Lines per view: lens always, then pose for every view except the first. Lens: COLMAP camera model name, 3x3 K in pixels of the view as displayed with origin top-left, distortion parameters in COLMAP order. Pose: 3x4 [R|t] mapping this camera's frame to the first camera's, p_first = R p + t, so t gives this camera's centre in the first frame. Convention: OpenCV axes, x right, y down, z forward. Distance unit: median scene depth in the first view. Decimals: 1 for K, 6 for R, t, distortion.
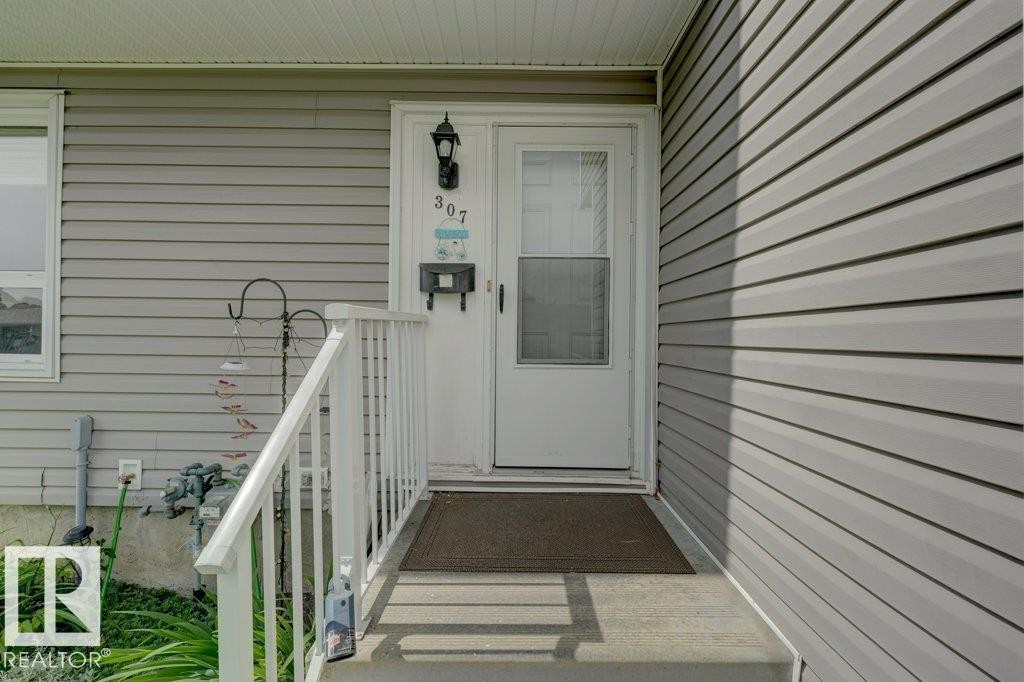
lens RADIAL K [[411.1, 0, 509.0], [0, 411.1, 341.4], [0, 0, 1]] dist [0.000872, 0.000097]
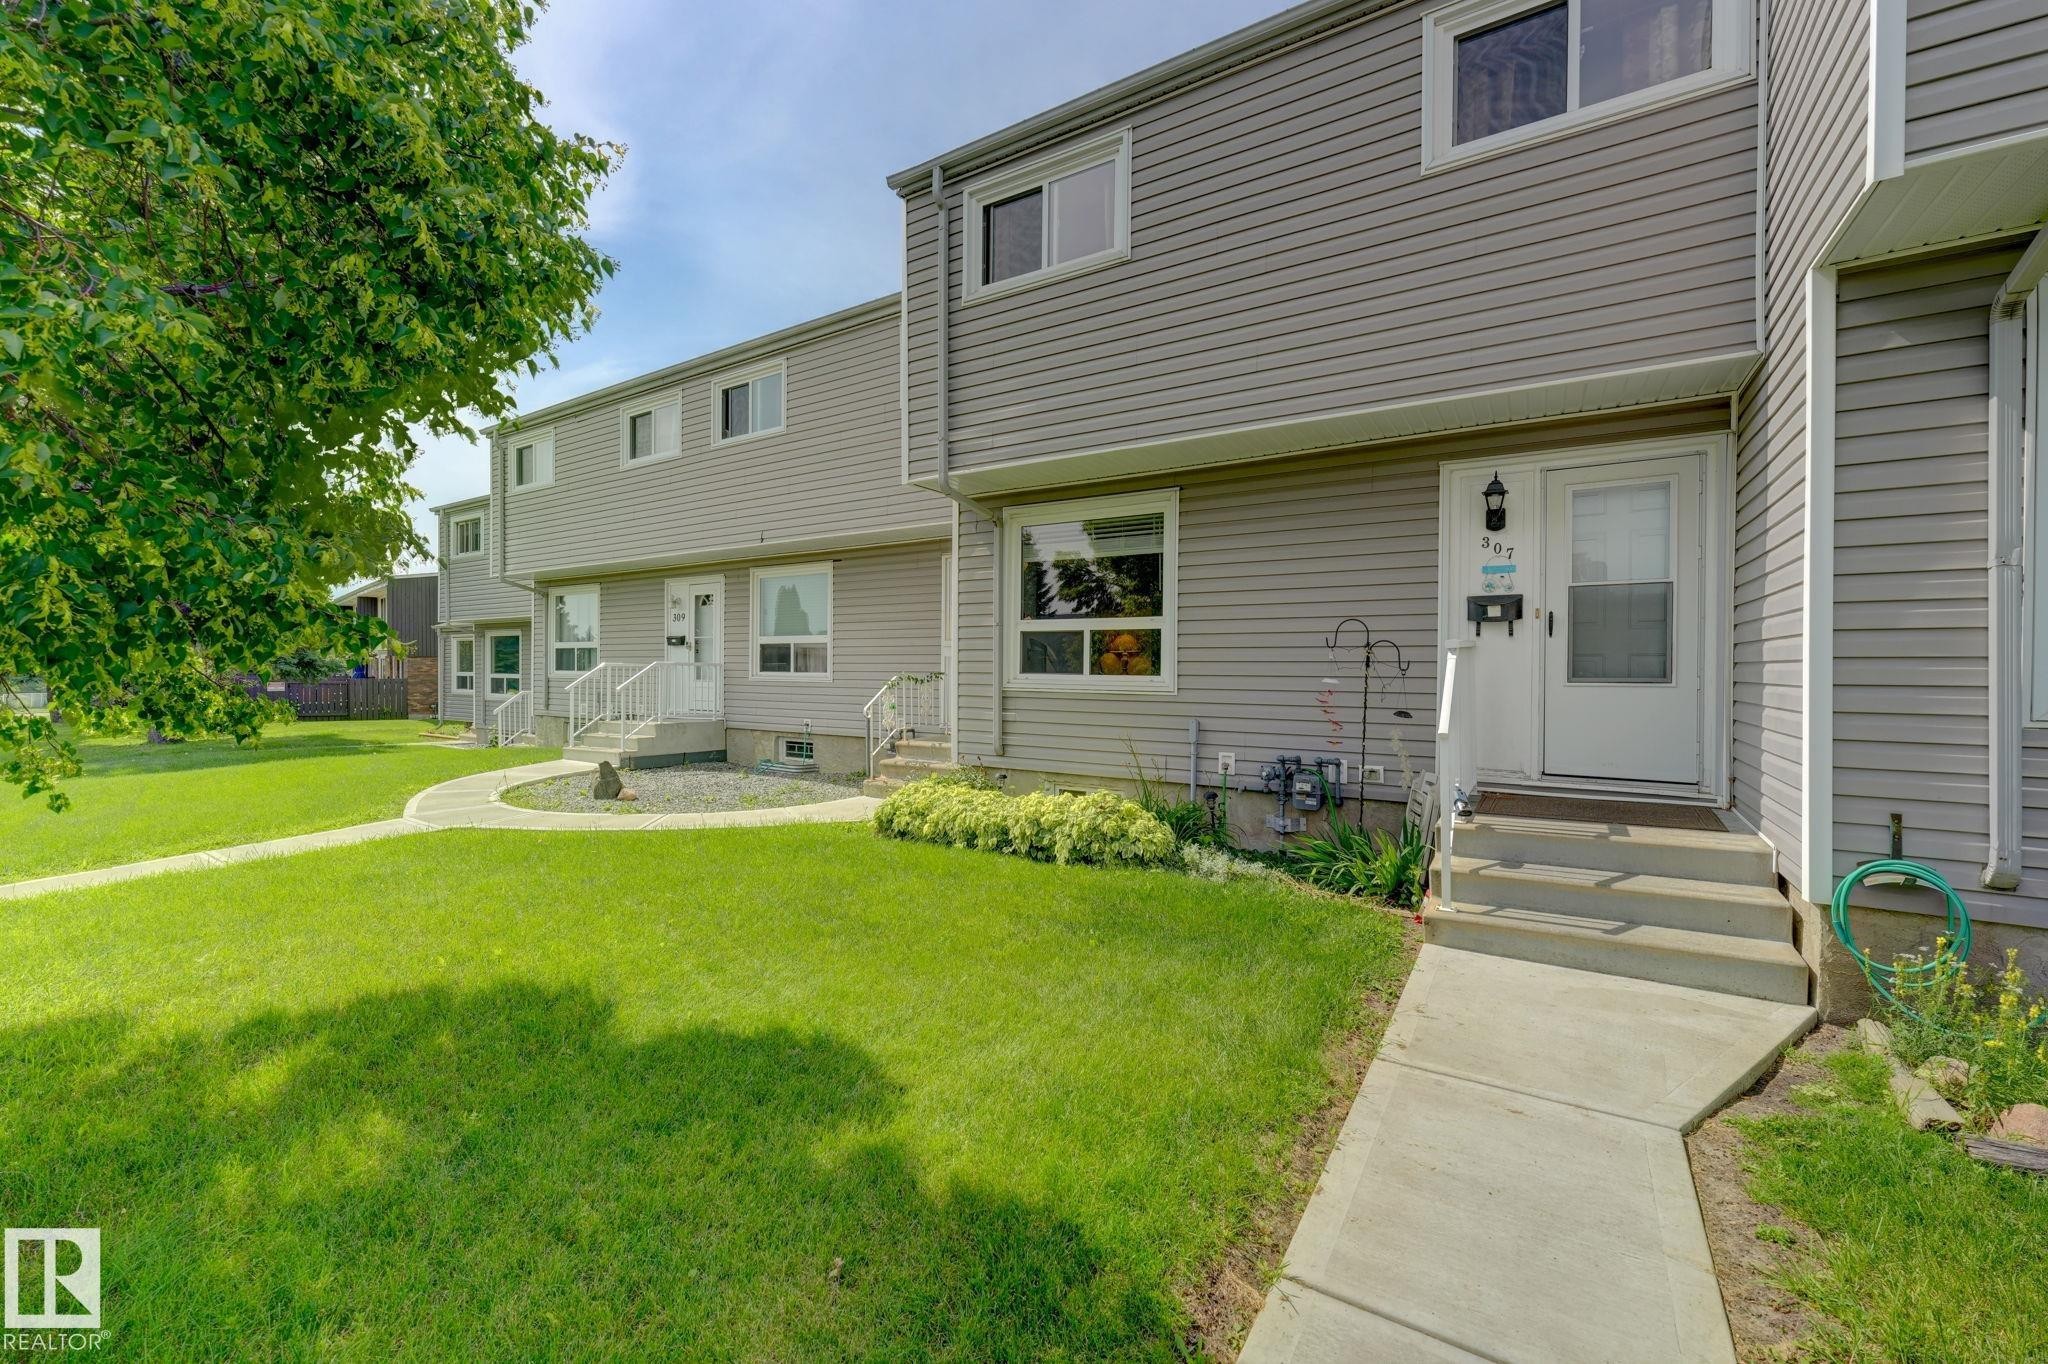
lens RADIAL K [[822.2, 0, 1021.7], [0, 822.2, 678.5], [0, 0, 1]] dist [0.000872, 0.000097]
pose [[0.847050, -0.002495, -0.531507, -0.048313], [0.003910, 0.999991, 0.001536, 0.034644], [0.531499, -0.003379, 0.847052, -1.668329]]
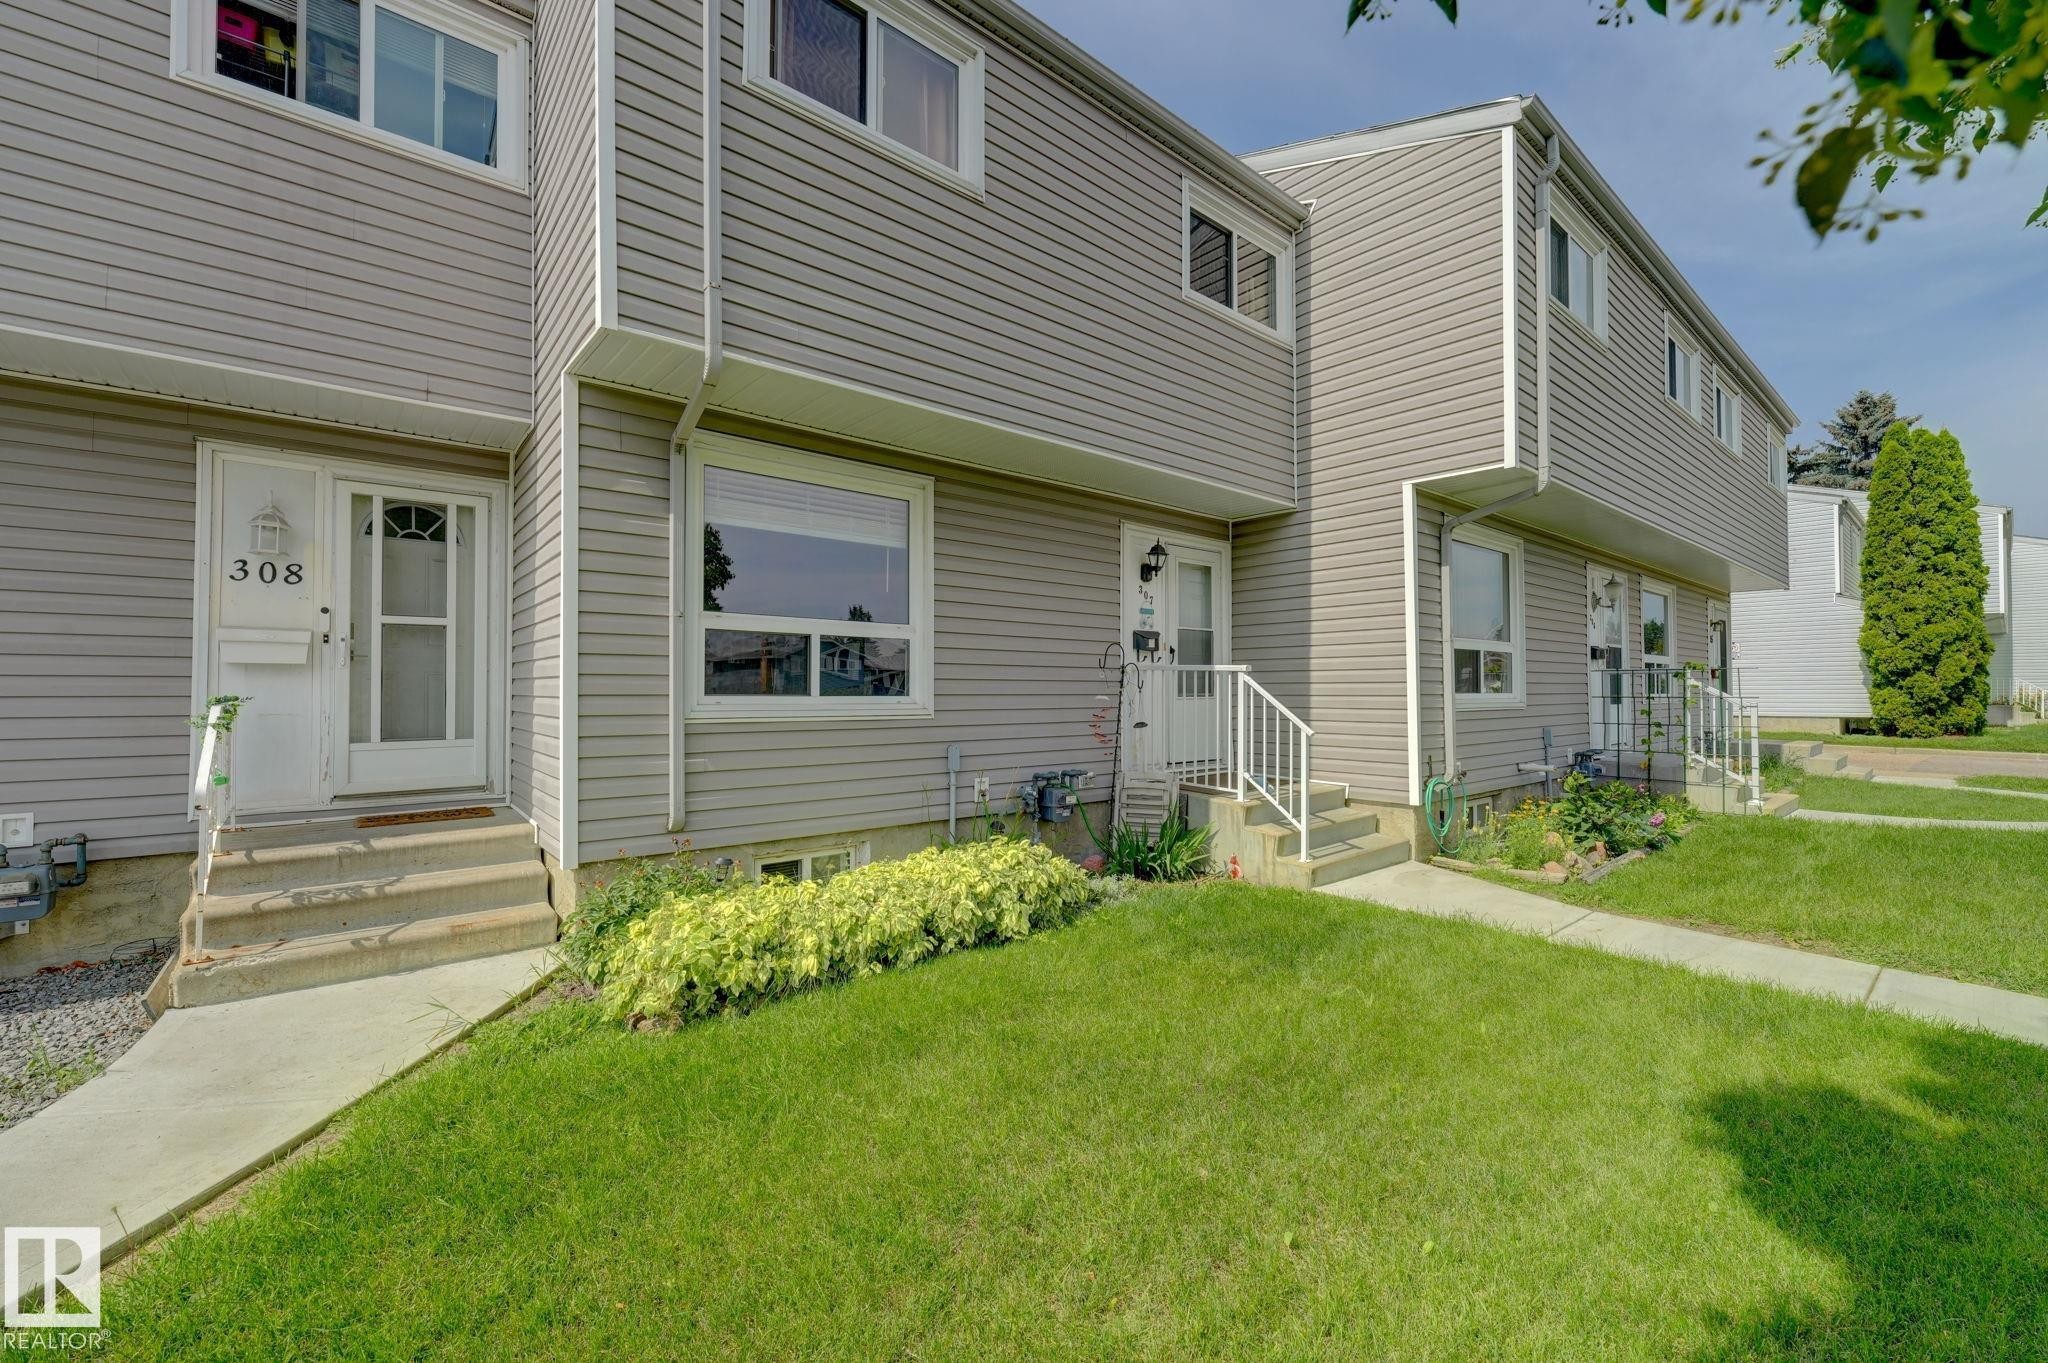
lens RADIAL K [[822.2, 0, 1015.7], [0, 822.2, 674.5], [0, 0, 1]] dist [0.000872, 0.000097]
pose [[0.762894, 0.000039, 0.646523, -2.478171], [0.010841, 0.999859, -0.012853, 0.003760], [-0.646432, 0.016814, 0.762786, -0.994106]]
